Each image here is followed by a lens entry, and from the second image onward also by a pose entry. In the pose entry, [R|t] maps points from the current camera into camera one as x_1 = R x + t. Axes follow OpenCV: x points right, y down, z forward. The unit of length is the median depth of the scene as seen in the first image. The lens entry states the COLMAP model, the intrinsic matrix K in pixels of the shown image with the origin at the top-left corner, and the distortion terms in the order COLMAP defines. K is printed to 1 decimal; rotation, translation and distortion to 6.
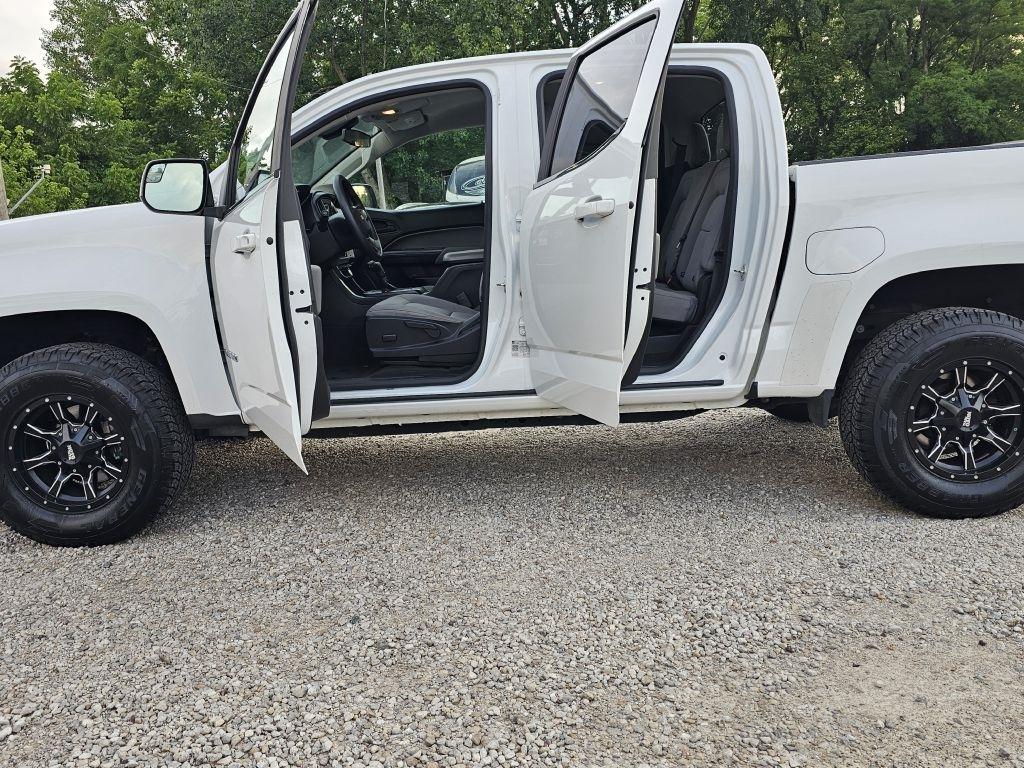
lens RADIAL K [[927.6, 0, 512.0], [0, 927.6, 384.0], [0, 0, 1]] dist [0.075088, -0.082104]
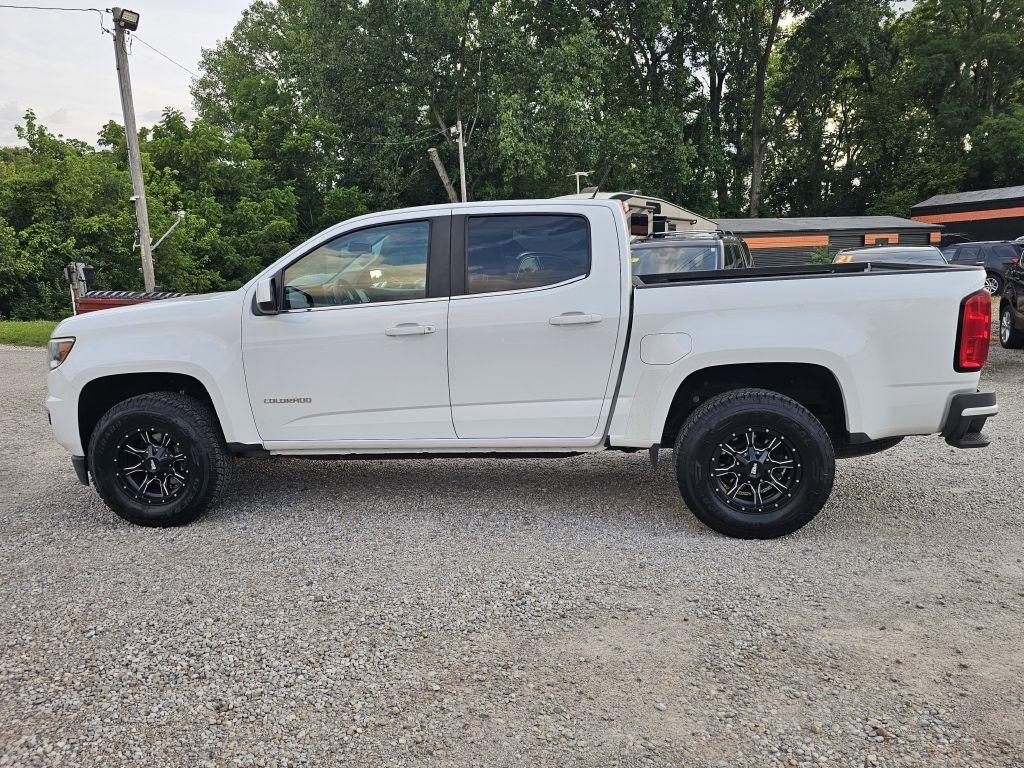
lens RADIAL K [[869.8, 0, 505.2], [0, 869.8, 380.6], [0, 0, 1]] dist [0.084166, -0.098580]
pose [[0.992734, 0.032376, -0.115894, 0.252016], [-0.033474, 0.999411, -0.007543, -0.070495], [0.115582, 0.011368, 0.993233, -0.341936]]
